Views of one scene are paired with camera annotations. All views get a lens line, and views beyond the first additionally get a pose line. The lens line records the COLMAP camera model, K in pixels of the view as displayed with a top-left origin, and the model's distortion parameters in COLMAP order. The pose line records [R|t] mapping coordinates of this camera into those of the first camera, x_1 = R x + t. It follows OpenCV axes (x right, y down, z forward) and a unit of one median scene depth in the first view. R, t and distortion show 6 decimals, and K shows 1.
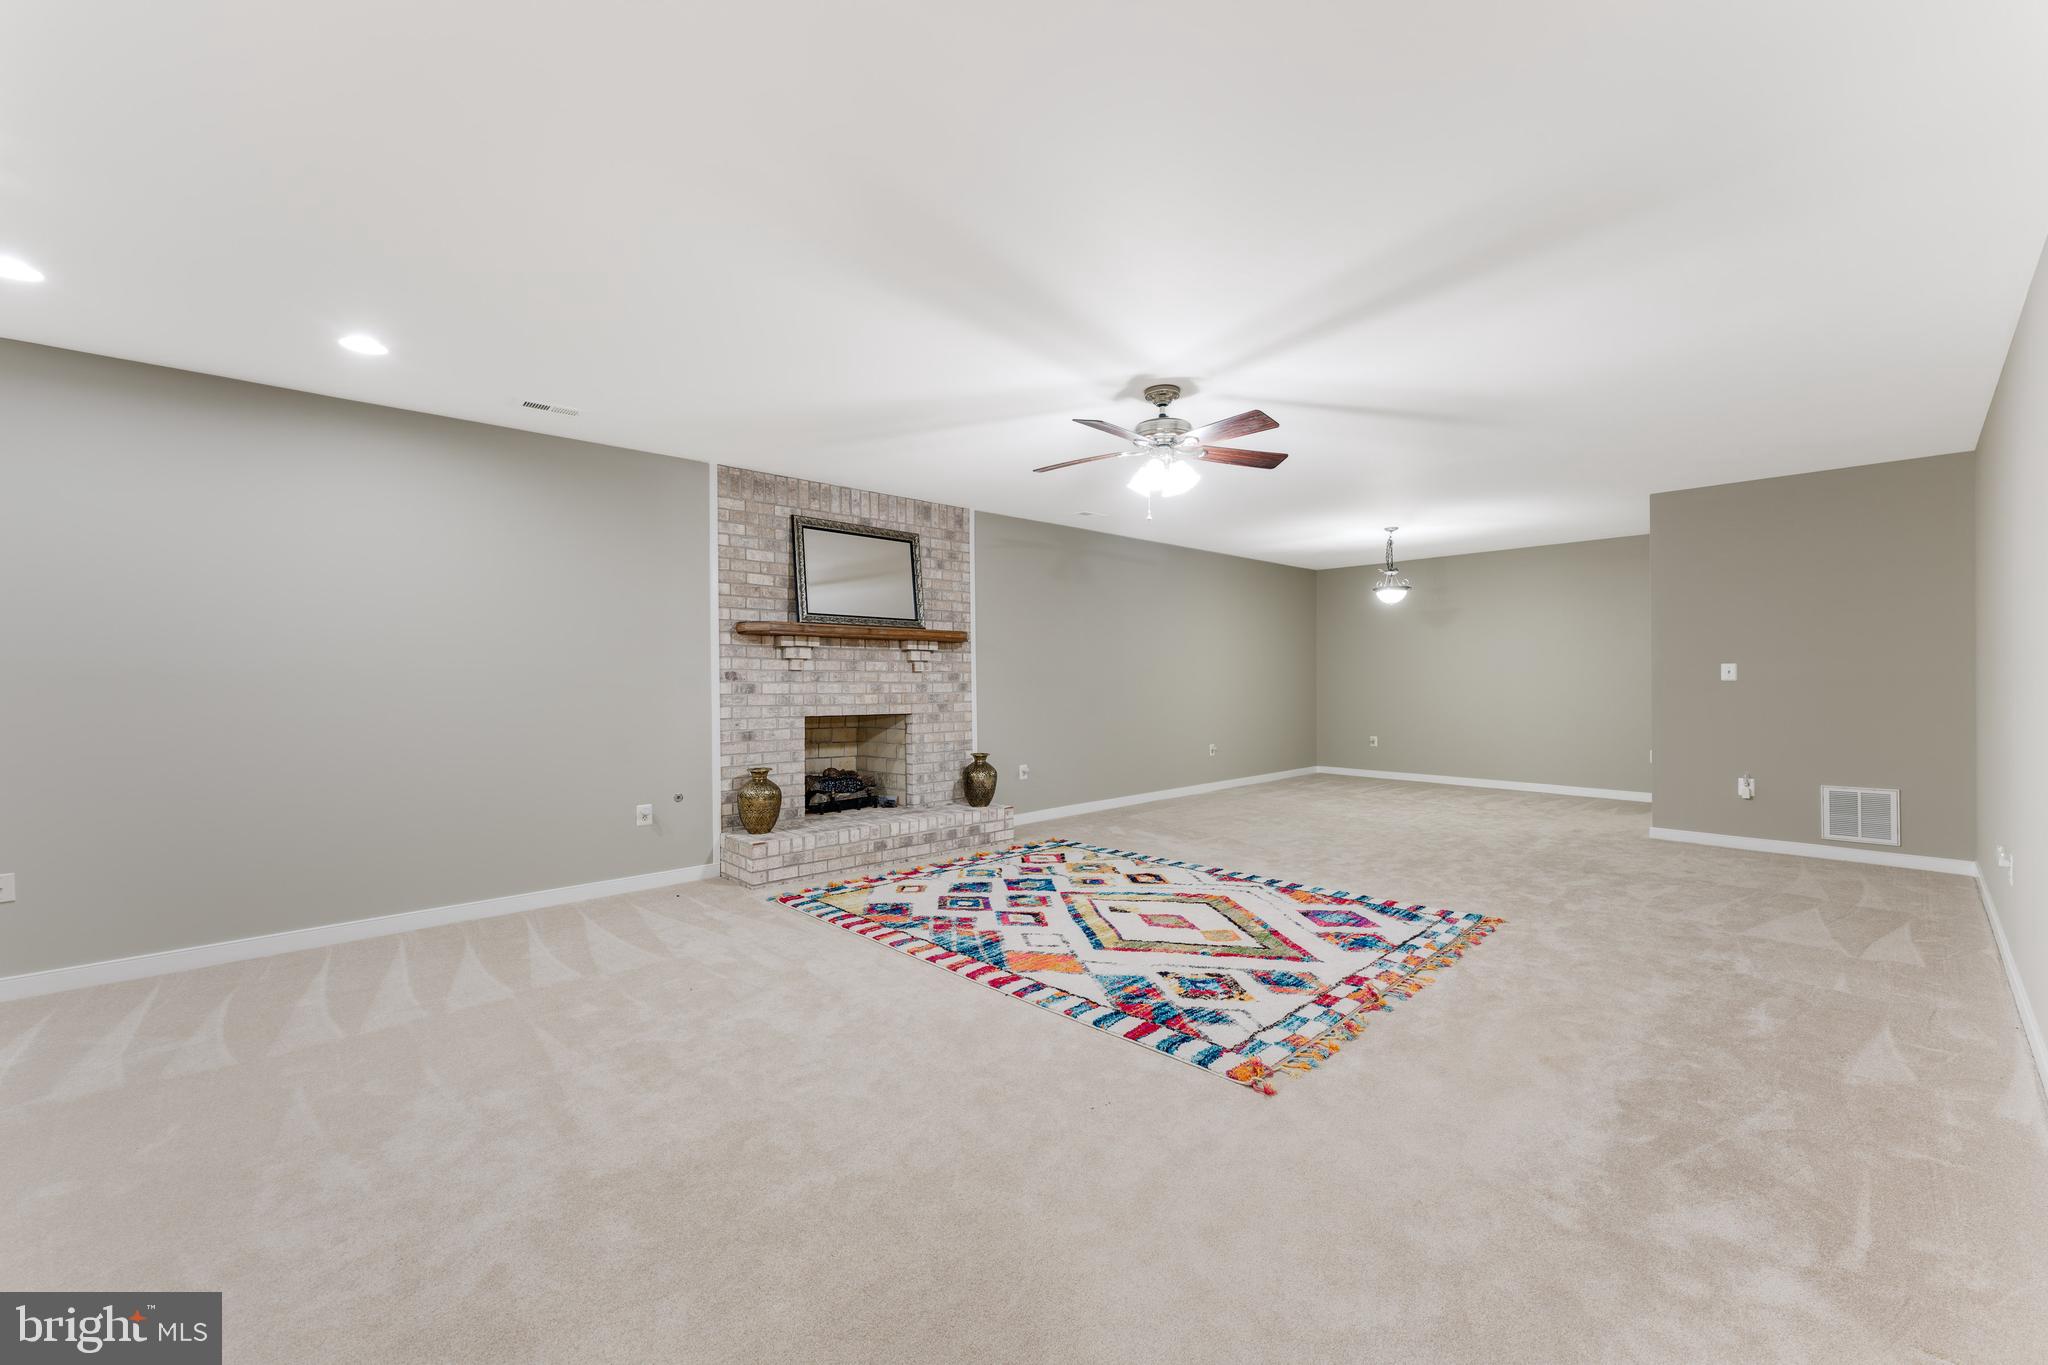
lens RADIAL K [[828.6, 0, 1031.8], [0, 828.6, 671.4], [0, 0, 1]] dist [0.000055, -0.000166]
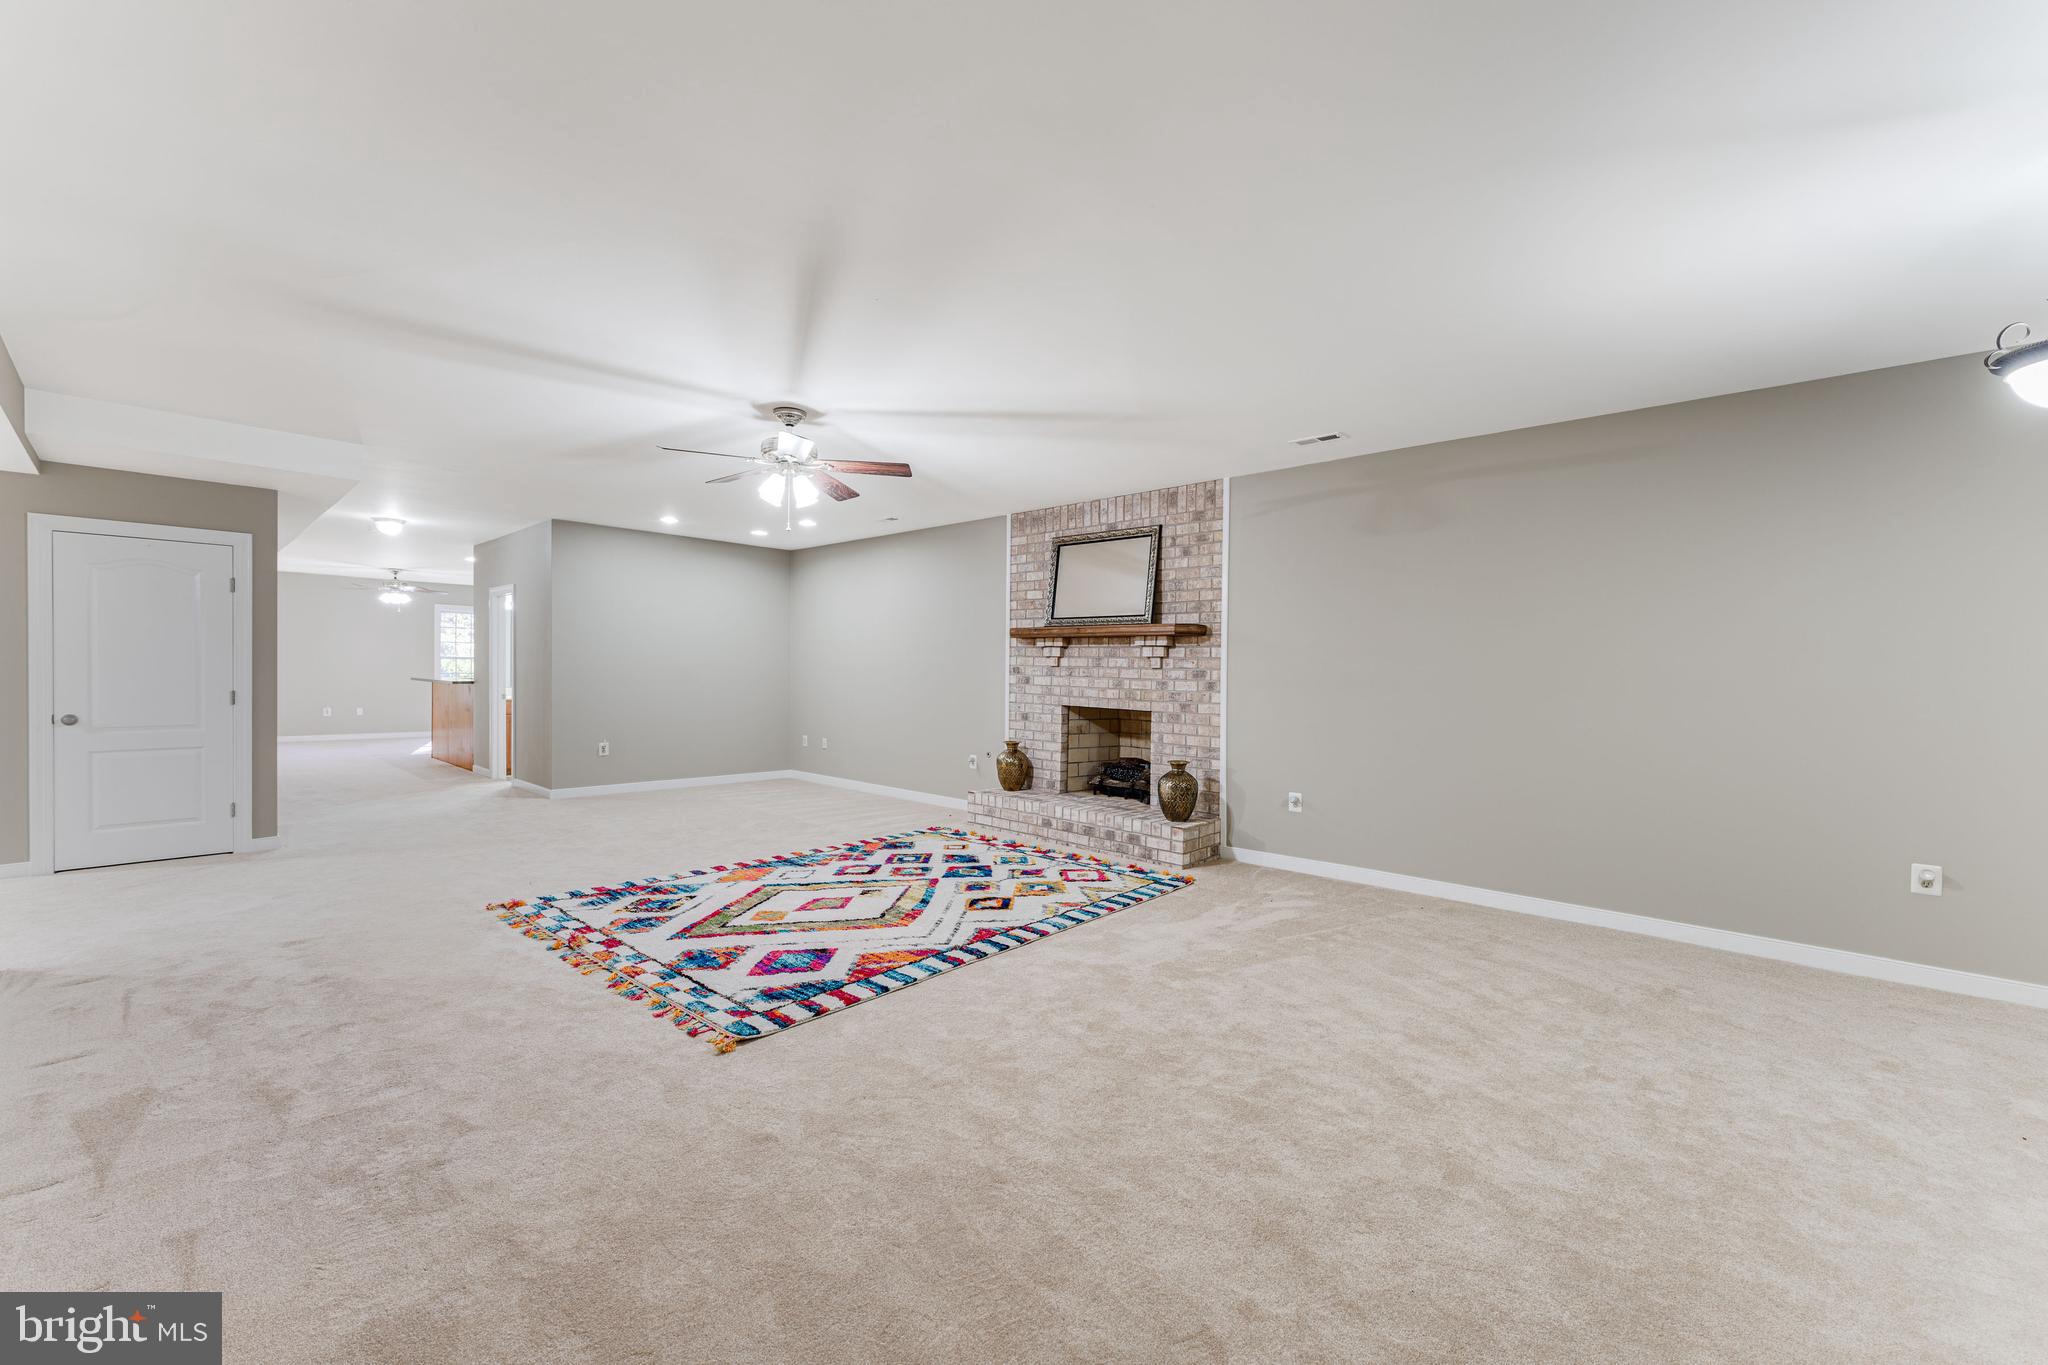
lens RADIAL K [[828.6, 0, 1031.8], [0, 828.6, 671.4], [0, 0, 1]] dist [0.000055, -0.000166]
pose [[0.055400, 0.005133, -0.998451, 0.878803], [-0.007684, 0.999959, 0.004714, 0.000718], [0.998435, 0.007411, 0.055437, 0.863382]]
